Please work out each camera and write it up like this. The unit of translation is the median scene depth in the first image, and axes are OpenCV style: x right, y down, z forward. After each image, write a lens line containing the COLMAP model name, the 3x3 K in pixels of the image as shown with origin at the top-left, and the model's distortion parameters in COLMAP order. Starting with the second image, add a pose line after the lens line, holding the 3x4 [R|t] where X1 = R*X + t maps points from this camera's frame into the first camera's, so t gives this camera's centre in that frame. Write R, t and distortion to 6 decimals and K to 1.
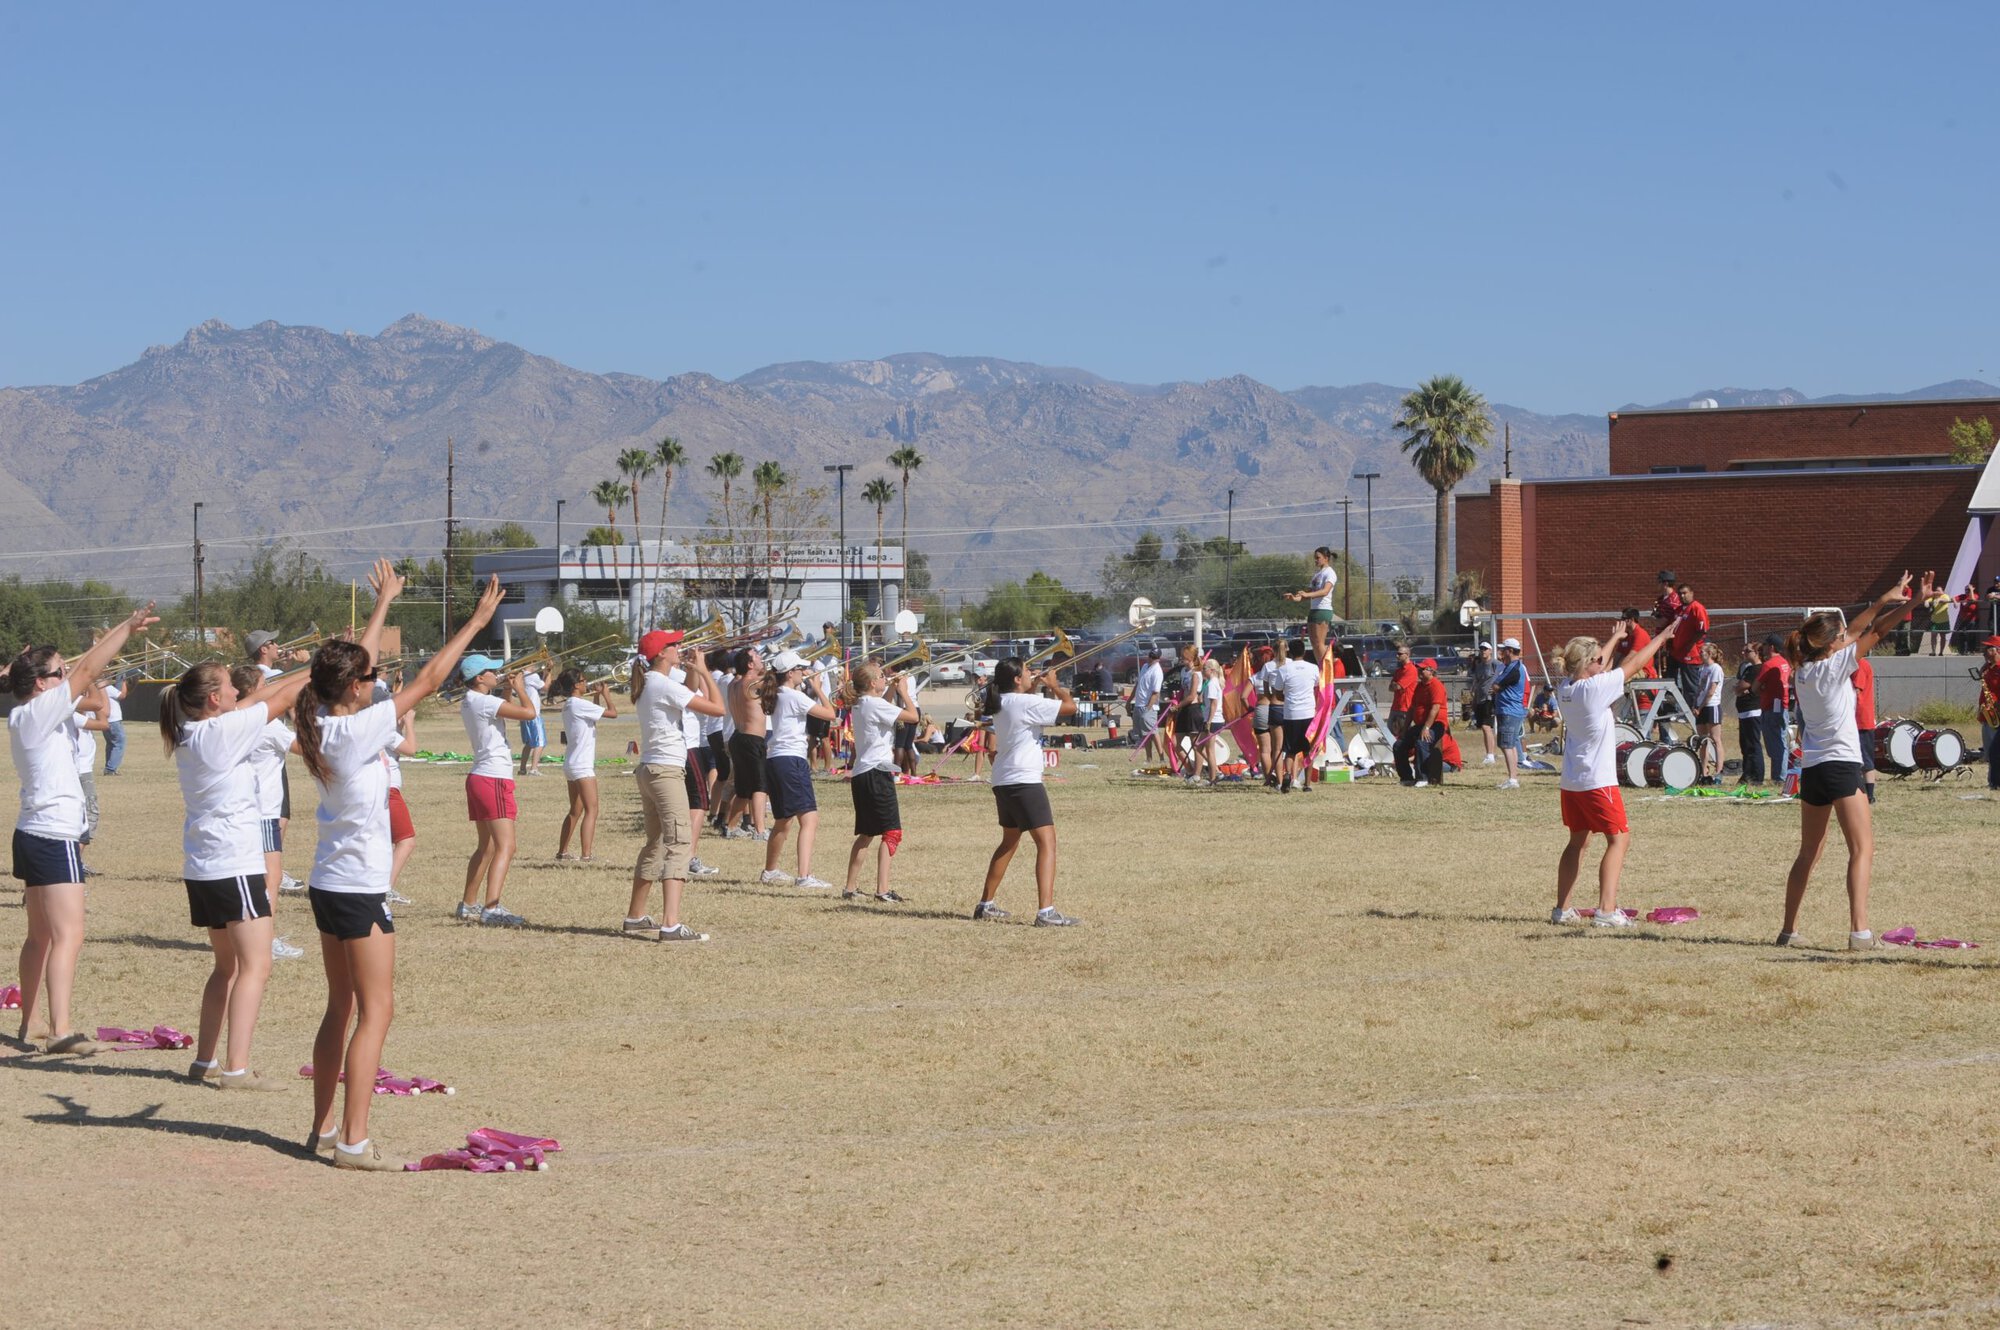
lens RADIAL K [[3977.1, 0, 997.9], [0, 3977.1, 663.1], [0, 0, 1]] dist [0.093529, 0.181289]
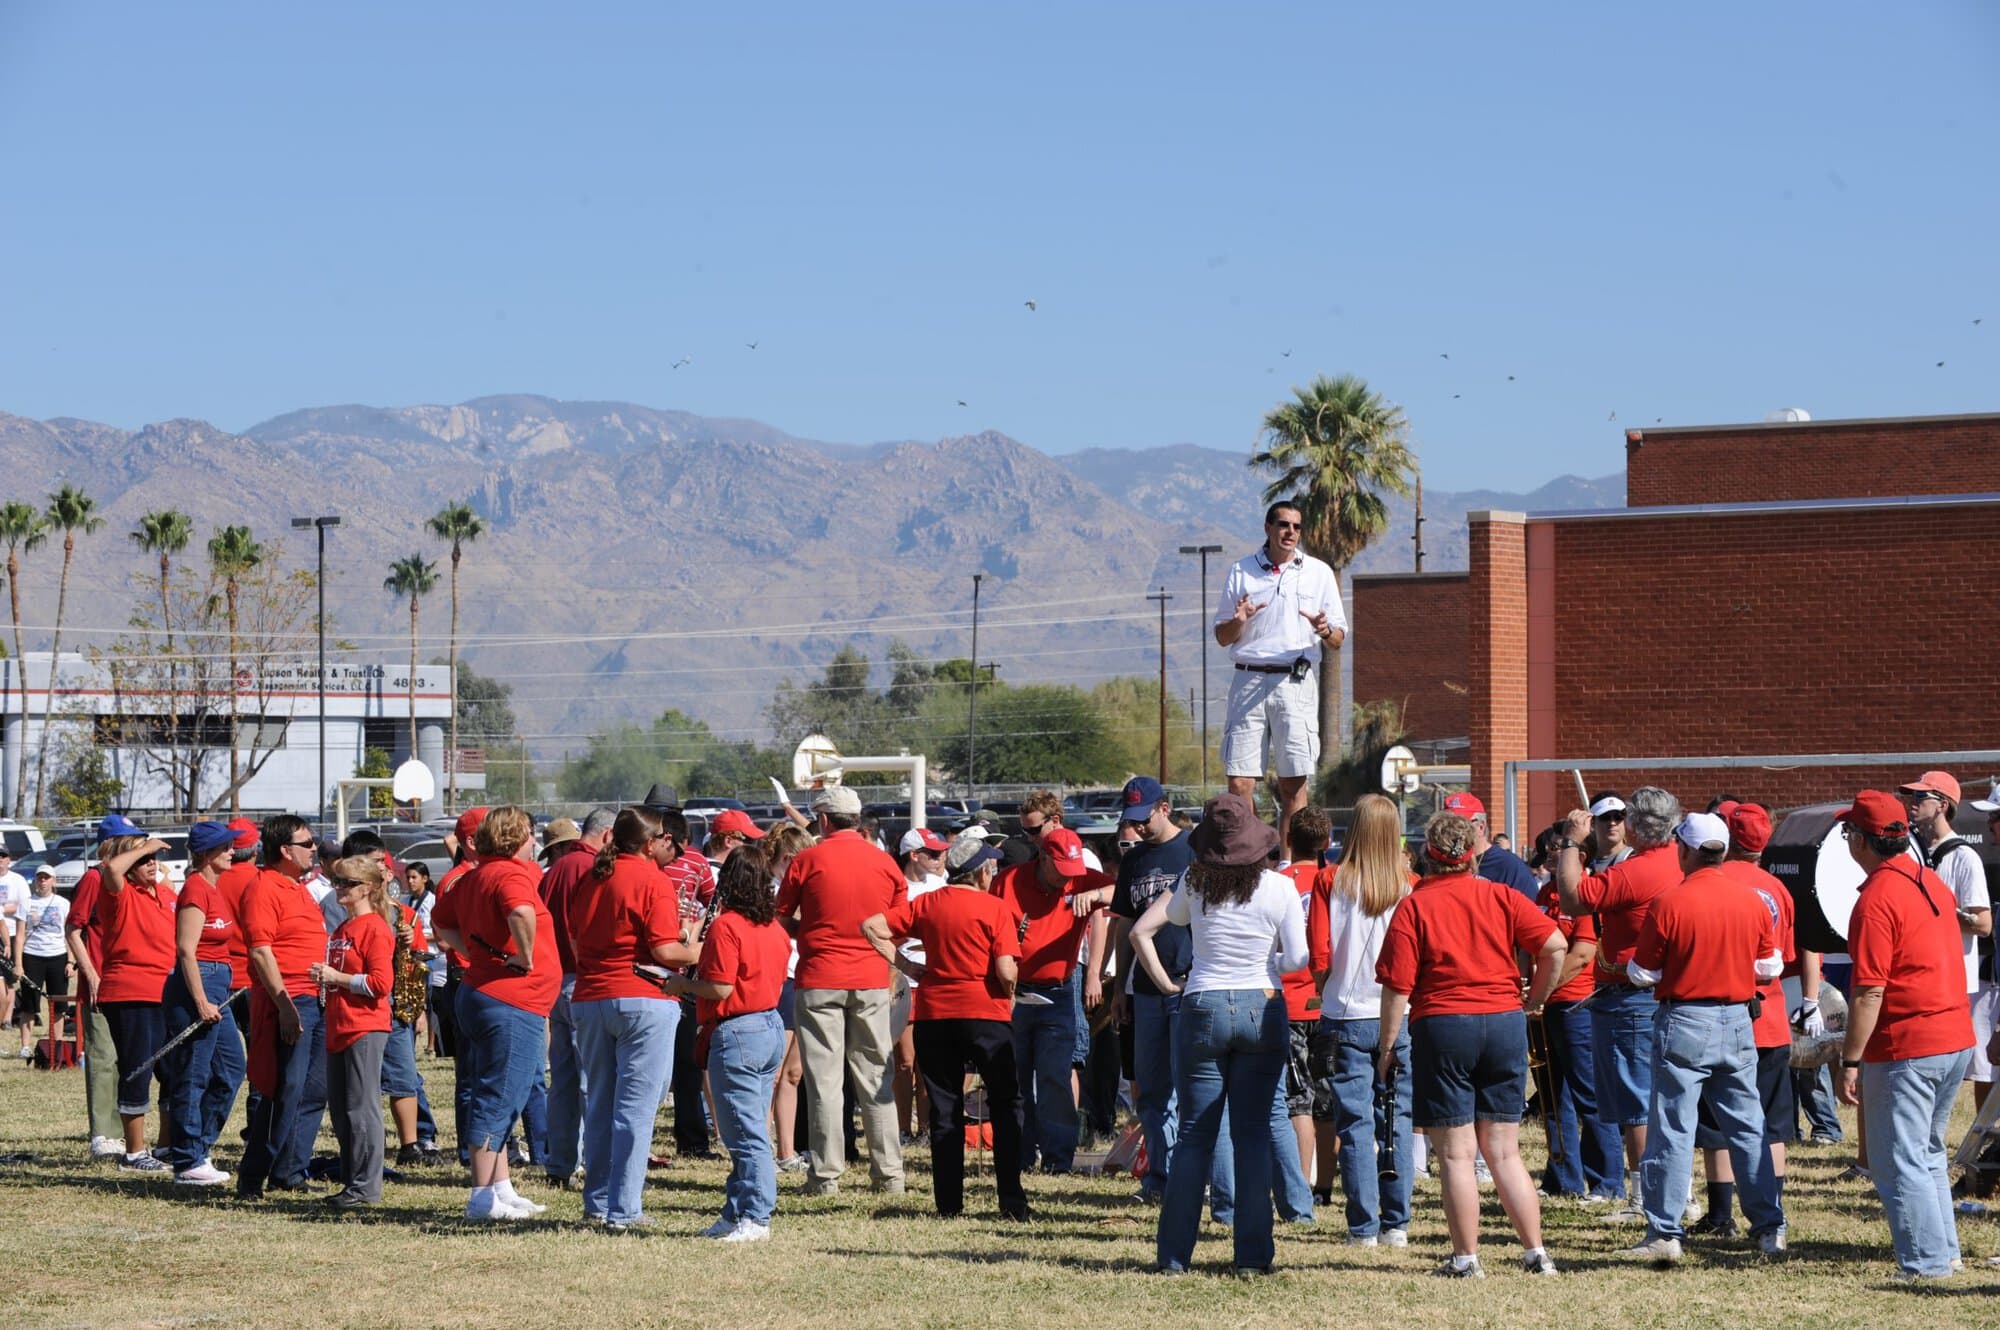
lens RADIAL K [[3977.1, 0, 997.9], [0, 3977.1, 663.1], [0, 0, 1]] dist [0.093529, 0.181289]
pose [[0.997826, 0.010151, 0.065123, 0.020897], [-0.007032, 0.998826, -0.047932, -0.000300], [-0.065533, 0.047370, 0.996725, 0.371108]]
